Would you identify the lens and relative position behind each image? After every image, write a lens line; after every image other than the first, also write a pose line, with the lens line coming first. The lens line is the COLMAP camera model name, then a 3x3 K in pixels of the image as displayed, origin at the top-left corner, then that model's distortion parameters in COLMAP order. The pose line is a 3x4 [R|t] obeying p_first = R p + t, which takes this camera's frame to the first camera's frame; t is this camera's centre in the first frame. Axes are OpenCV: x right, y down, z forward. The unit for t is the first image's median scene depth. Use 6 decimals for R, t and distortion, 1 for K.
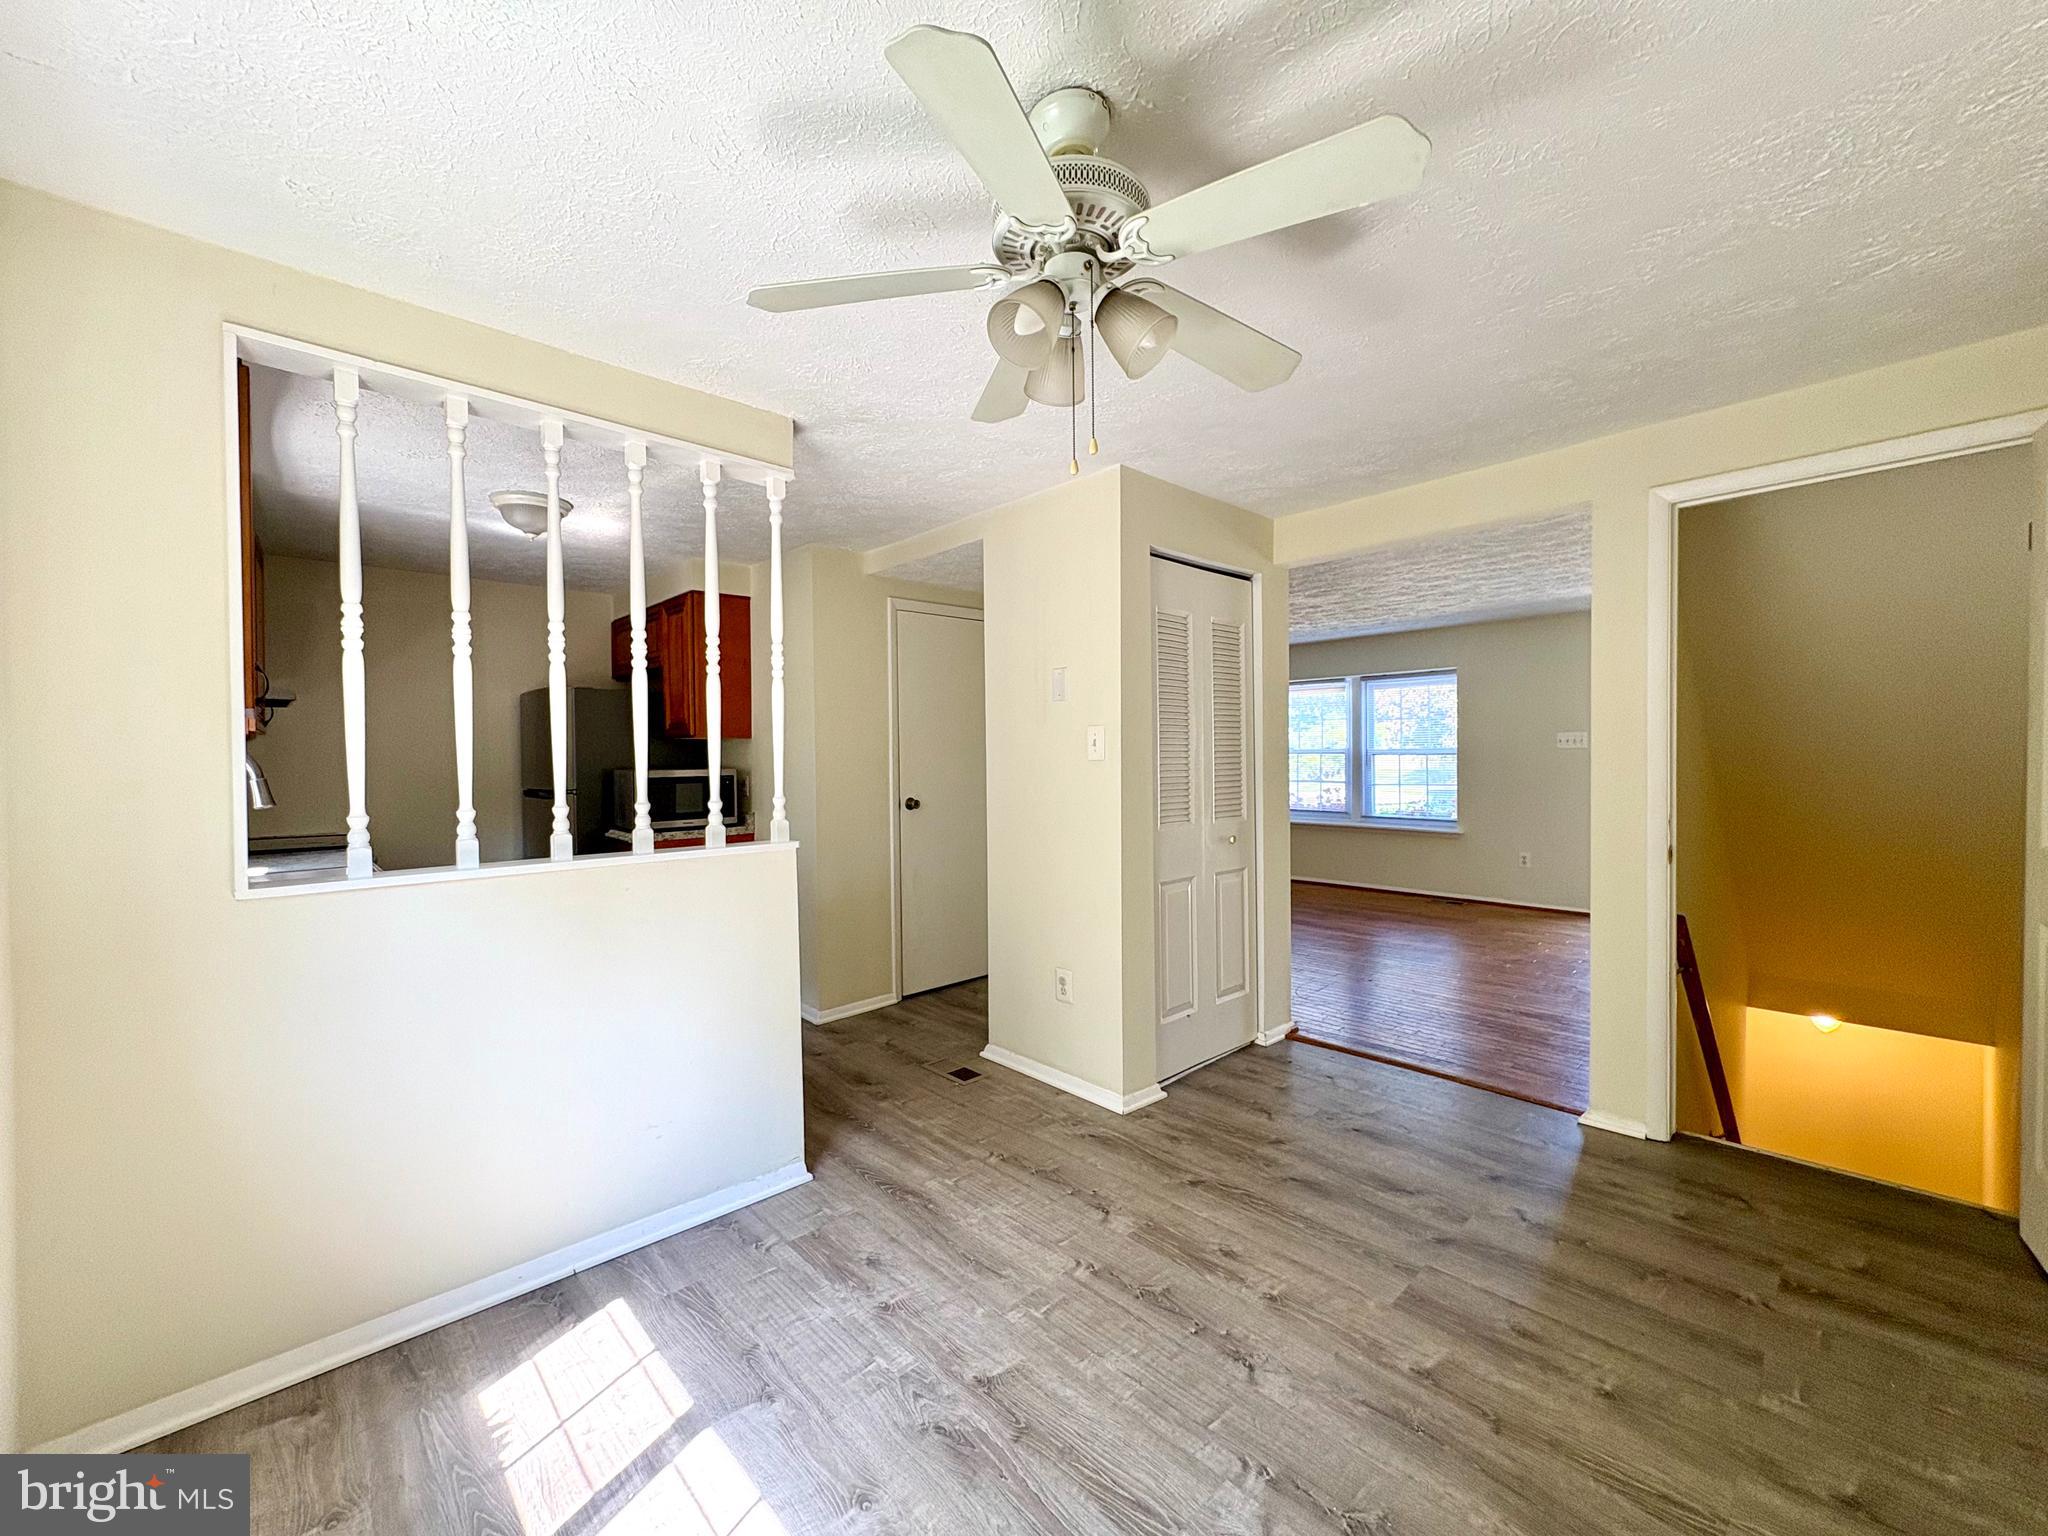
lens RADIAL K [[817.0, 0, 1022.9], [0, 817.0, 764.1], [0, 0, 1]] dist [-0.000891, 0.000670]
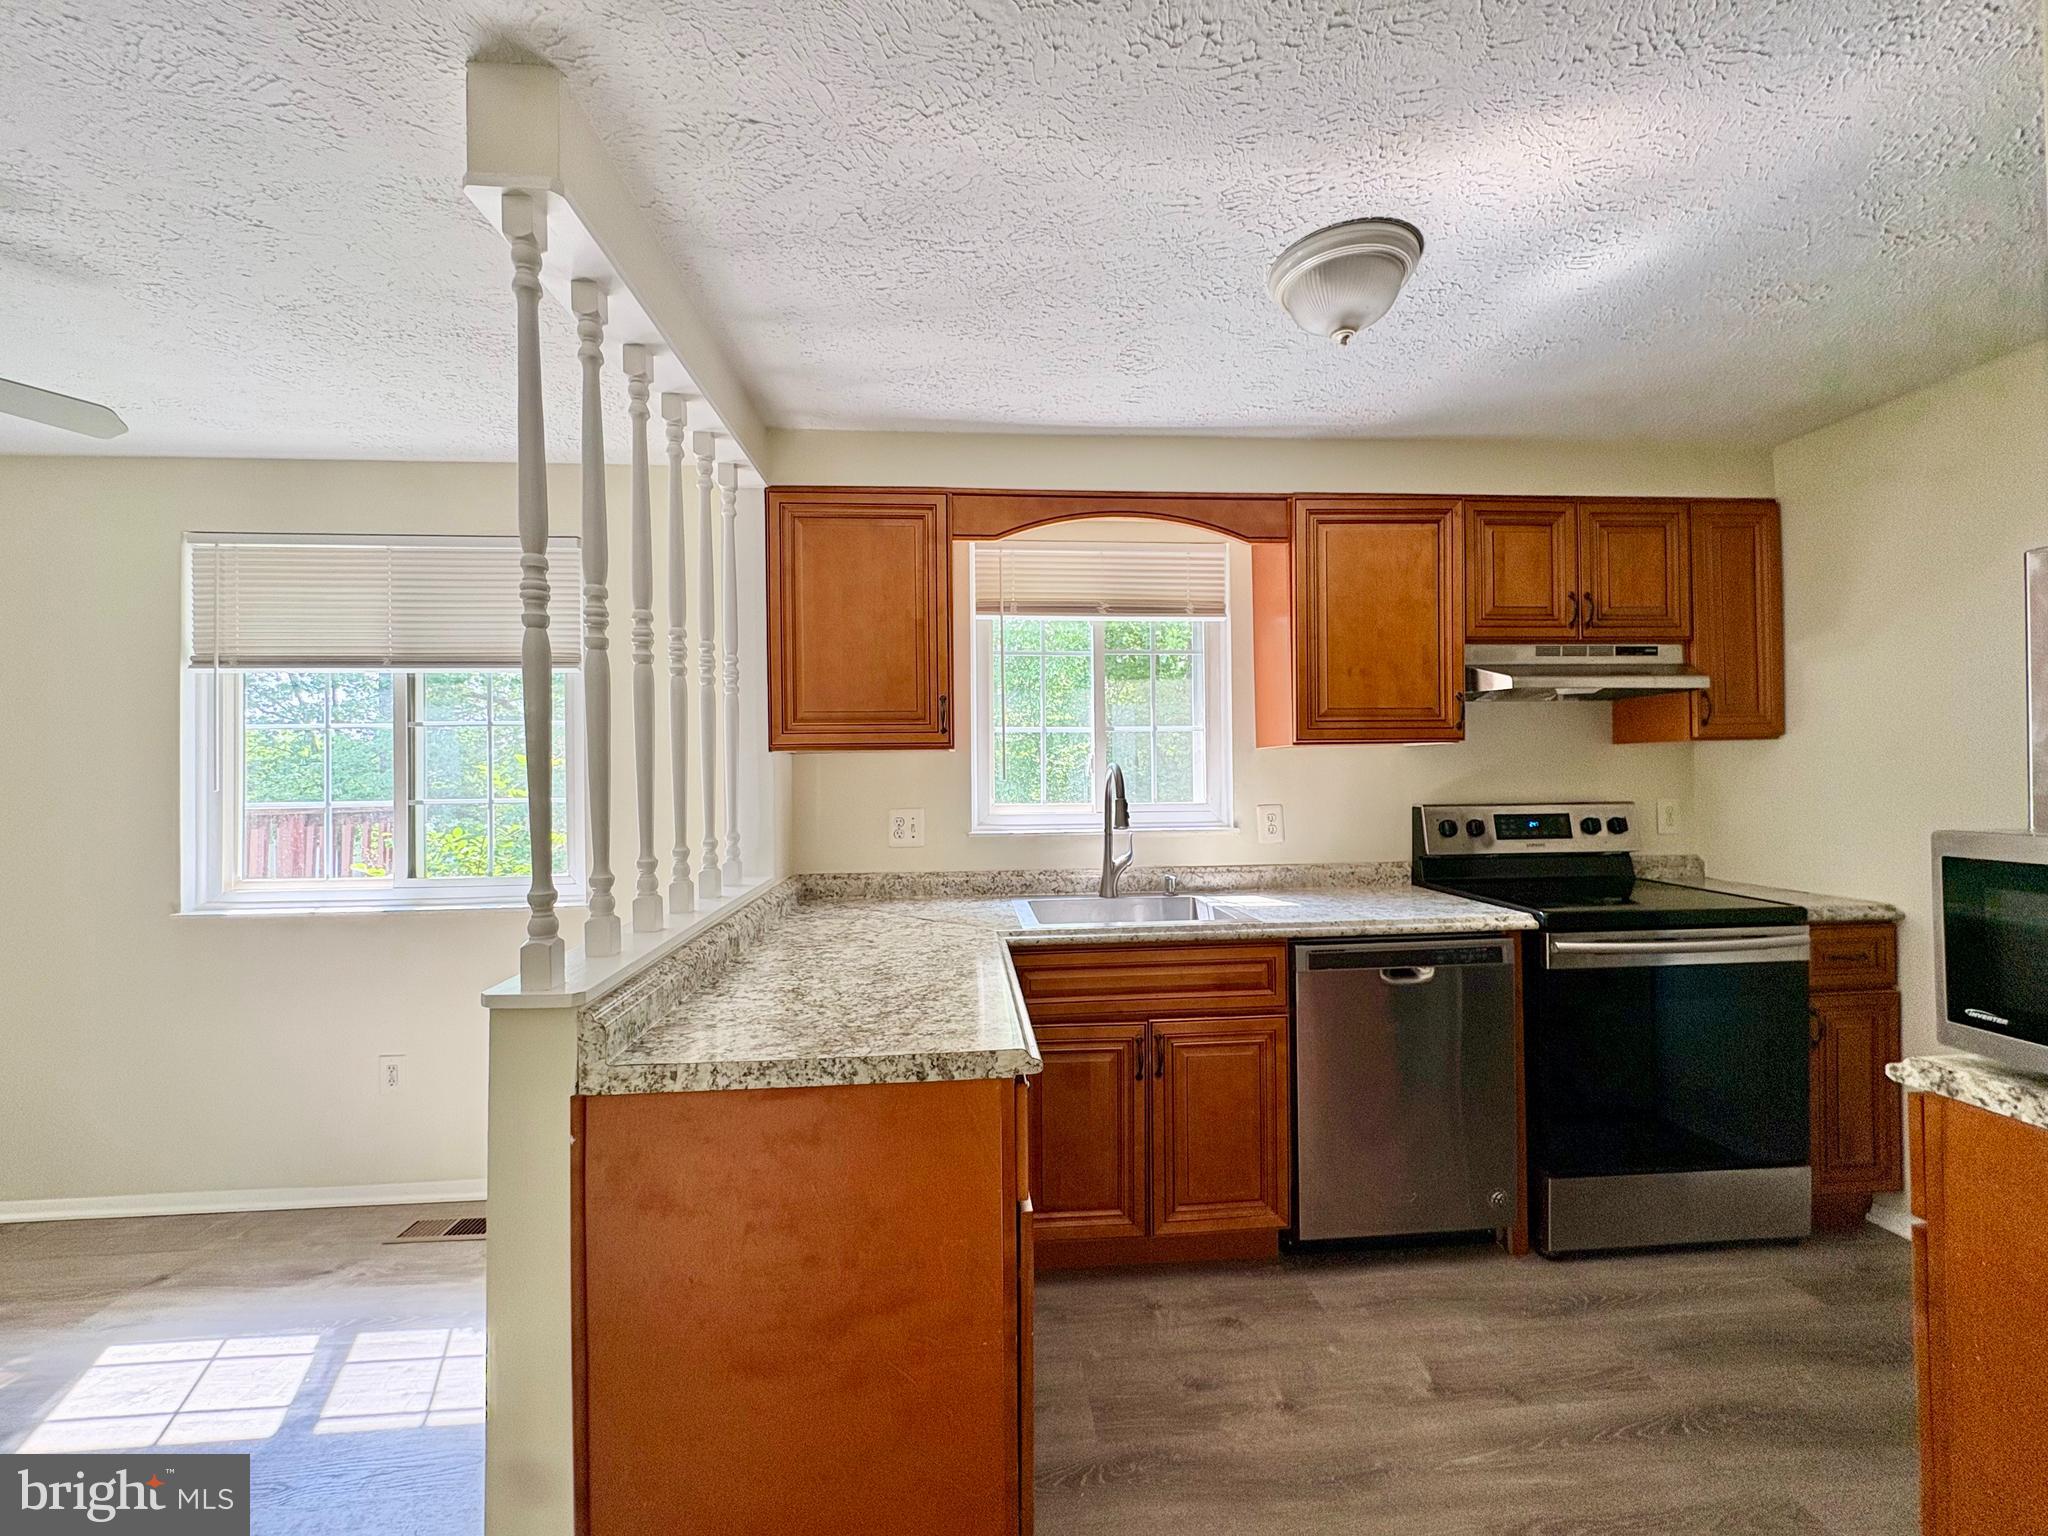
lens RADIAL K [[817.0, 0, 1024.1], [0, 817.0, 768.4], [0, 0, 1]] dist [-0.000891, 0.000670]
pose [[-0.622622, 0.015007, -0.782379, -0.146581], [0.008427, 0.999887, 0.012473, -0.040515], [0.782478, 0.001173, -0.622677, 1.983046]]
